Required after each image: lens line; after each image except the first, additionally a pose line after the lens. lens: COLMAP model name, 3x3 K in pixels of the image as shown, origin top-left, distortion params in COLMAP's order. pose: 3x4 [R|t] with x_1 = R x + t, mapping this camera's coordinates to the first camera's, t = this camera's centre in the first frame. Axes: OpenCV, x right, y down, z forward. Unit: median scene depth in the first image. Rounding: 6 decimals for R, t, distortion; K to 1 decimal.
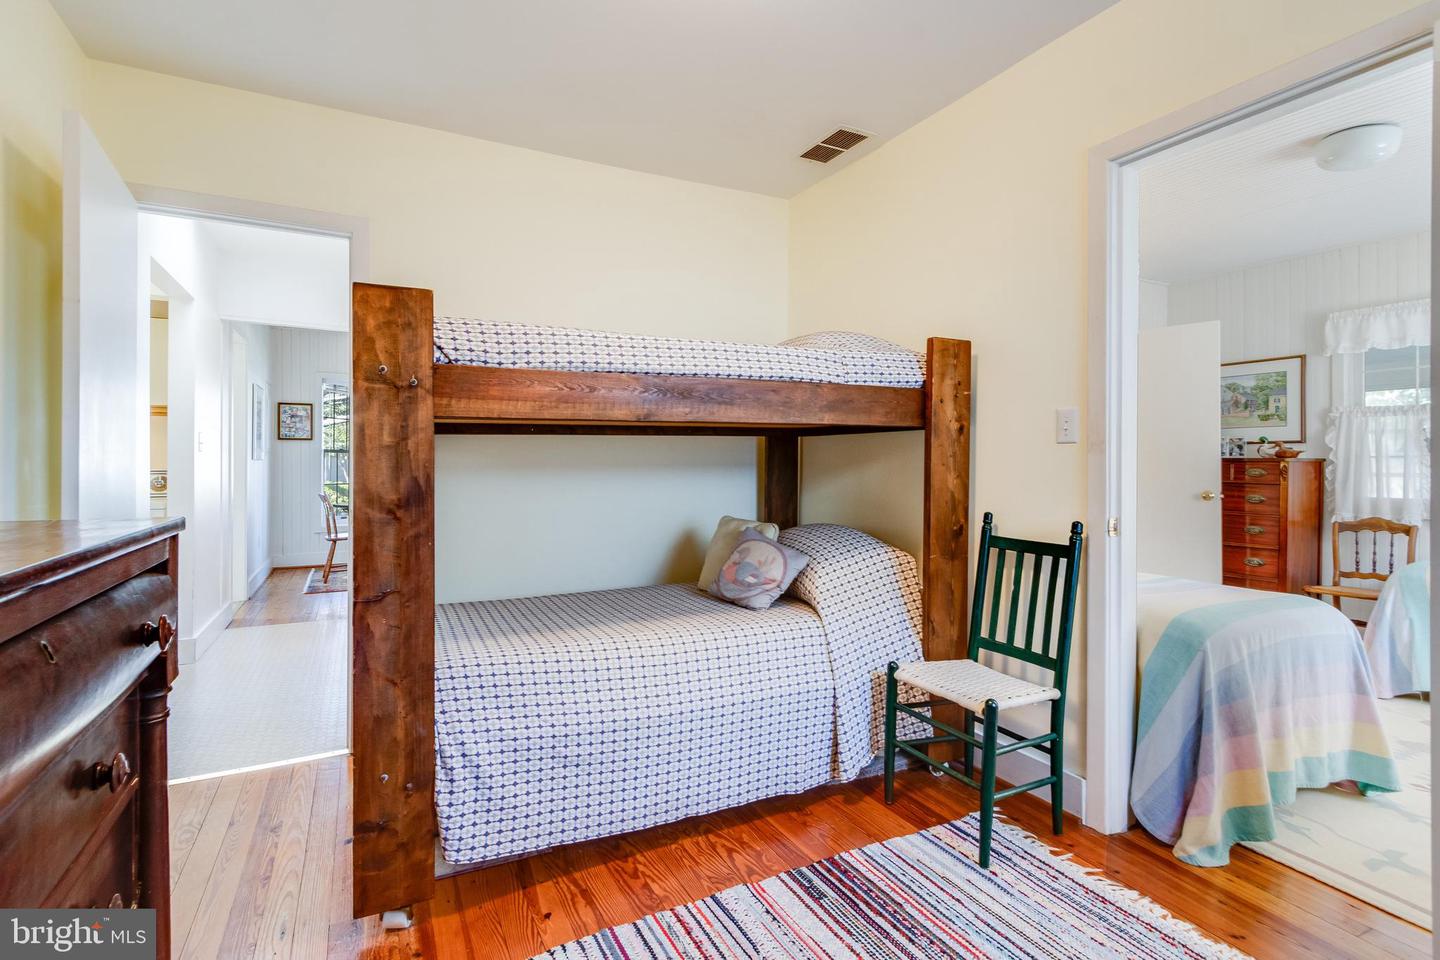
lens RADIAL K [[672.0, 0, 698.9], [0, 672.0, 463.6], [0, 0, 1]] dist [0.013067, -0.004452]
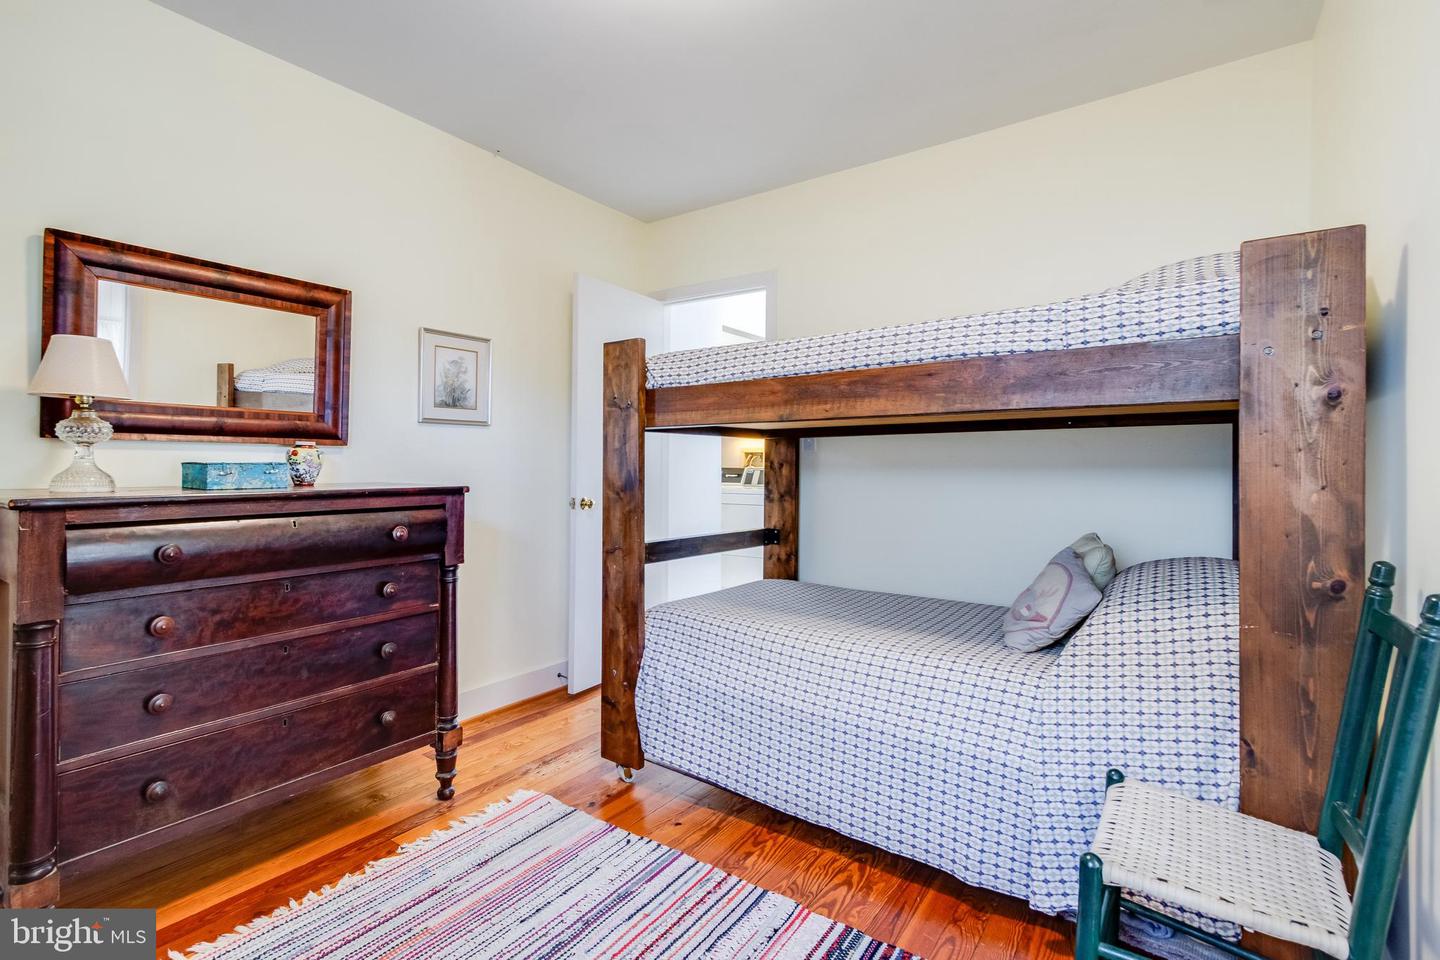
lens RADIAL K [[665.8, 0, 693.6], [0, 665.8, 461.2], [0, 0, 1]] dist [0.008009, -0.001886]
pose [[0.465724, -0.001088, -0.884930, 0.830209], [-0.009532, 0.999935, -0.006246, 0.007845], [0.884879, 0.011344, 0.465683, 0.423377]]
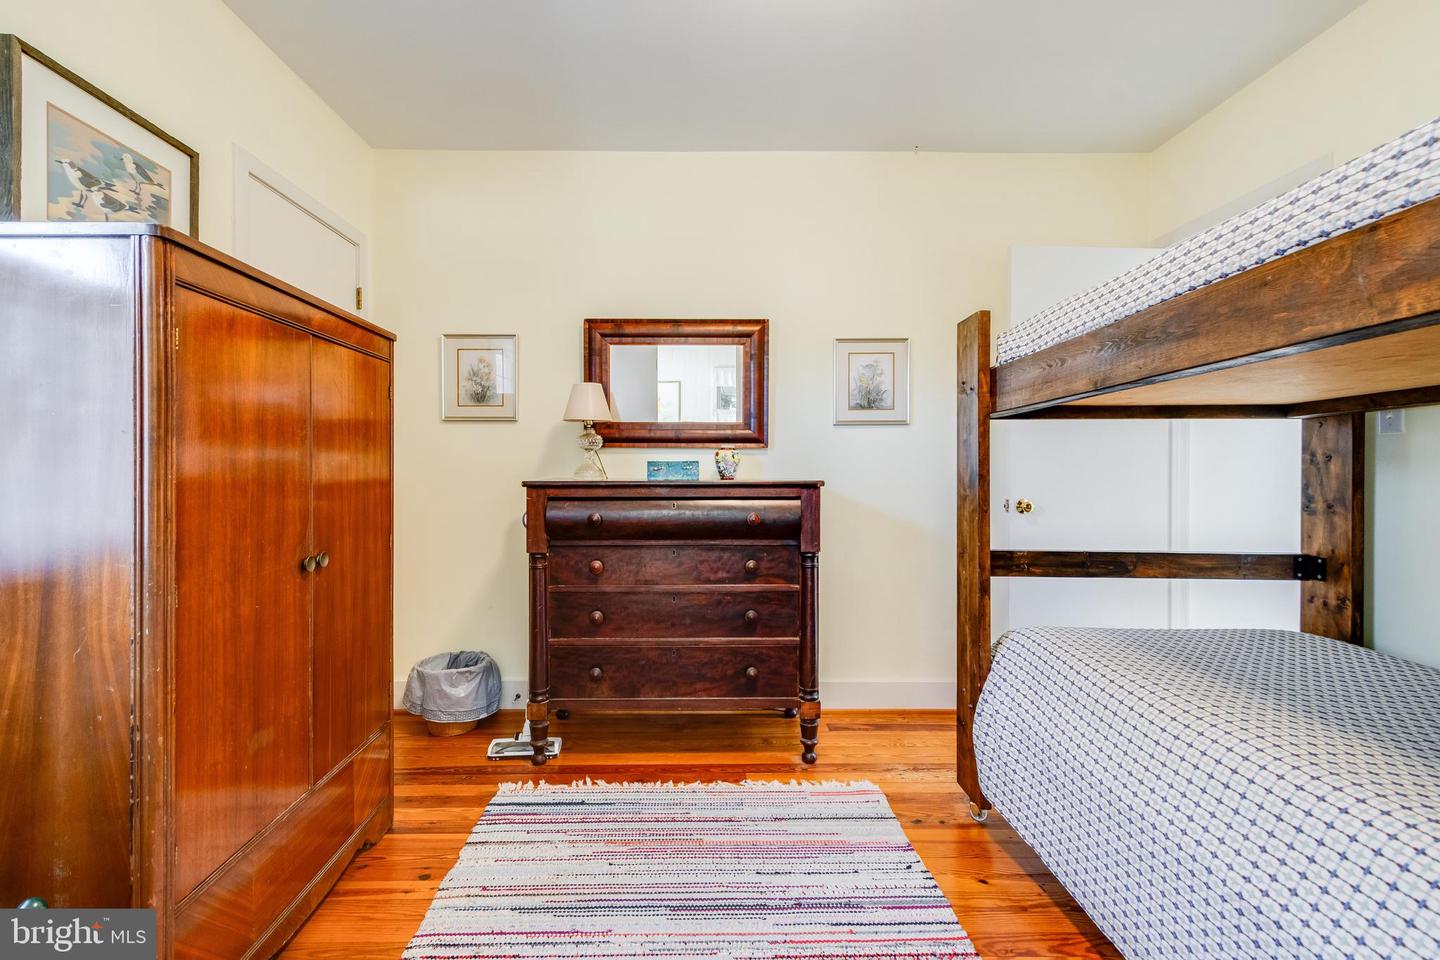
lens RADIAL K [[665.8, 0, 711.5], [0, 665.8, 474.1], [0, 0, 1]] dist [0.008009, -0.001886]
pose [[-0.422173, 0.002152, -0.906513, 0.843631], [-0.003880, 0.999984, 0.004181, 0.033183], [0.906507, 0.005283, -0.422158, 0.997159]]
